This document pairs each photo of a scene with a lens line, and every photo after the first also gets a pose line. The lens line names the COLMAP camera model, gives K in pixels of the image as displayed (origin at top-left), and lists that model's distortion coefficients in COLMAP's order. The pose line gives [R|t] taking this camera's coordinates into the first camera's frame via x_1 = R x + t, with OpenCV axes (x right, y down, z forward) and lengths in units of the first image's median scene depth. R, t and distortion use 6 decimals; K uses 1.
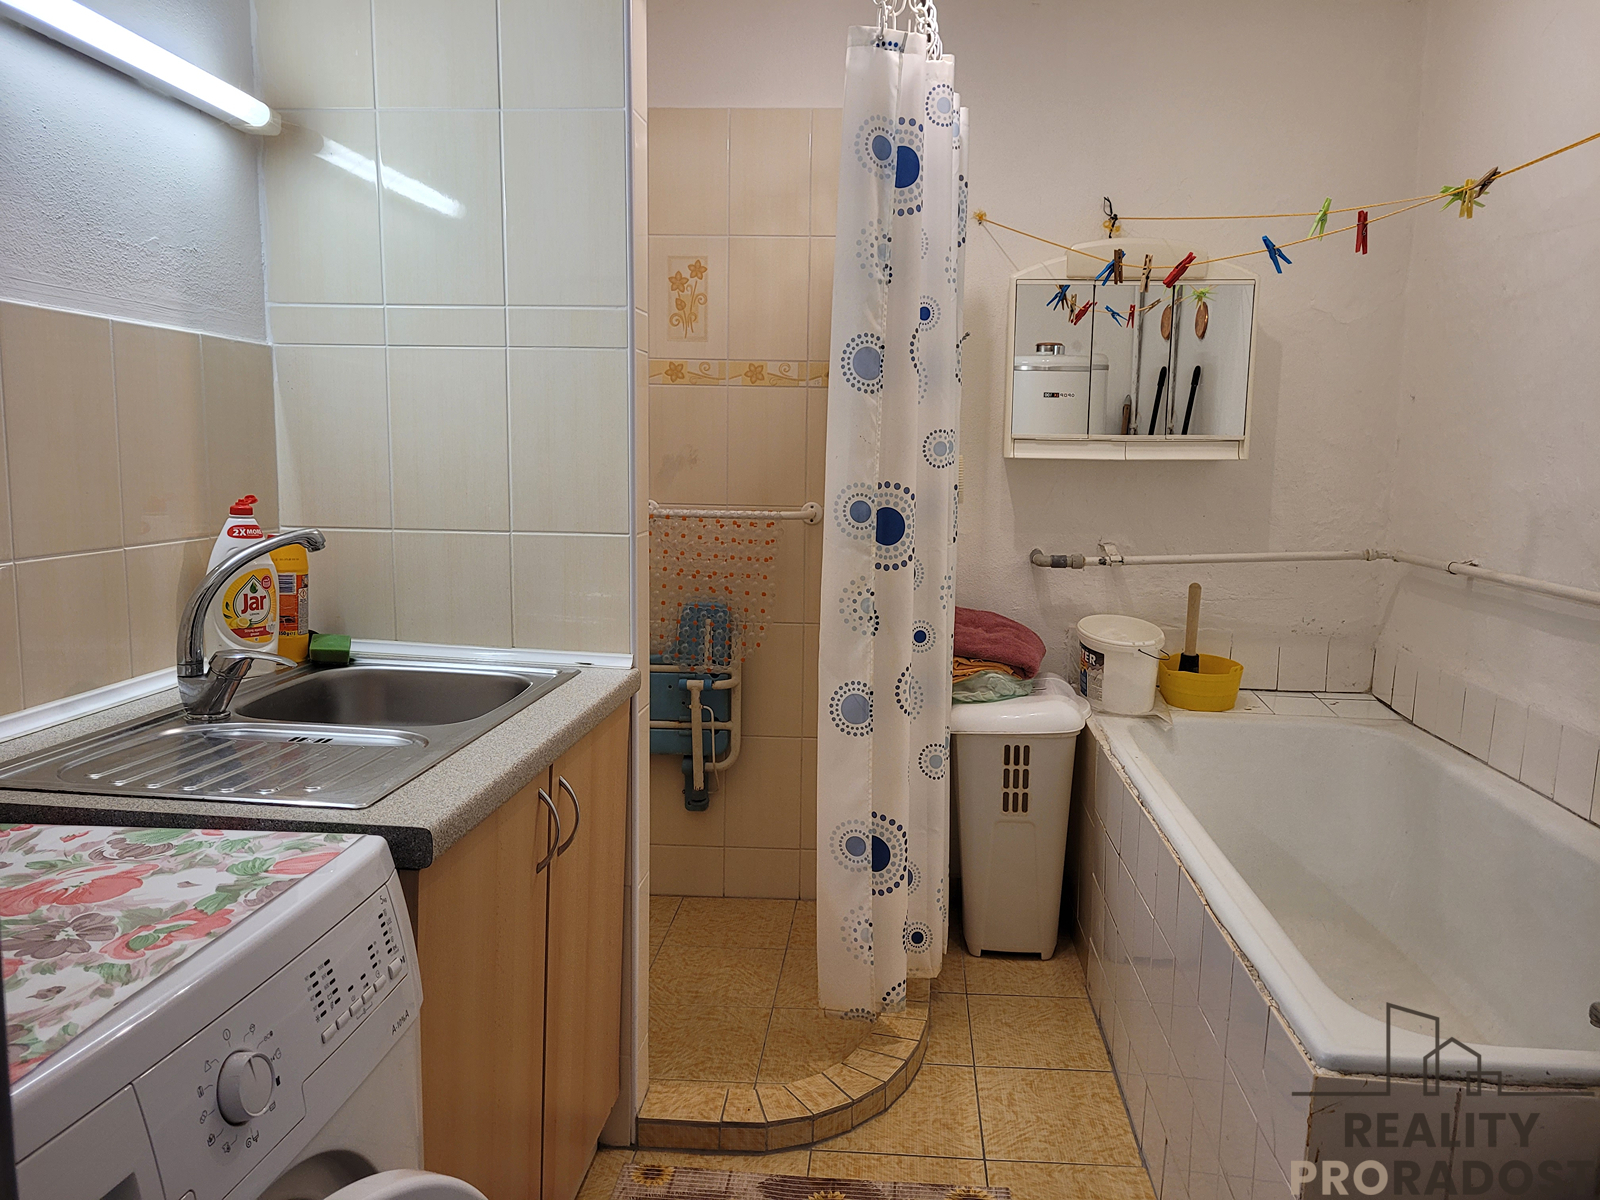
lens RADIAL K [[1208.1, 0, 812.5], [0, 1208.1, 589.4], [0, 0, 1]] dist [0.060088, -0.052873]
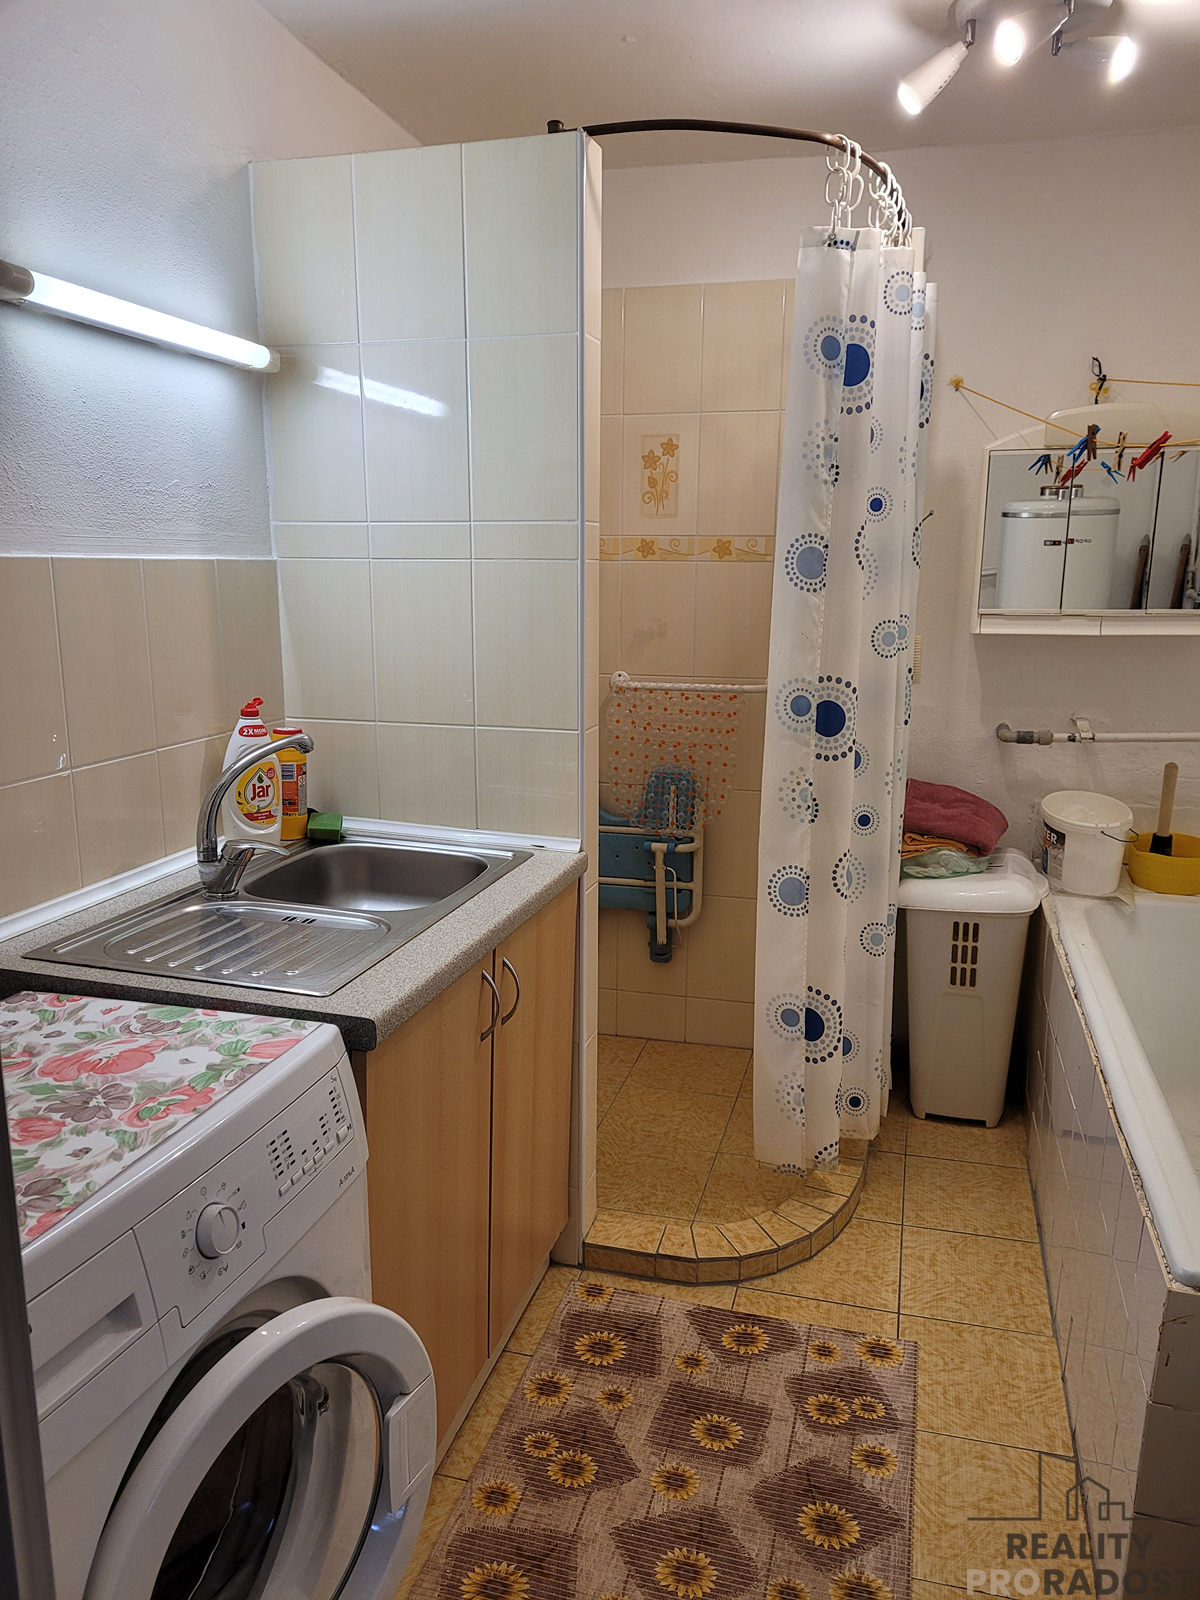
lens RADIAL K [[1208.1, 0, 589.4], [0, 1208.1, 809.5], [0, 0, 1]] dist [0.060088, -0.052873]
pose [[0.979721, 0.029316, -0.198209, 0.072669], [-0.011429, 0.995804, 0.090791, -0.069651], [0.200039, -0.086685, 0.975946, -0.067557]]
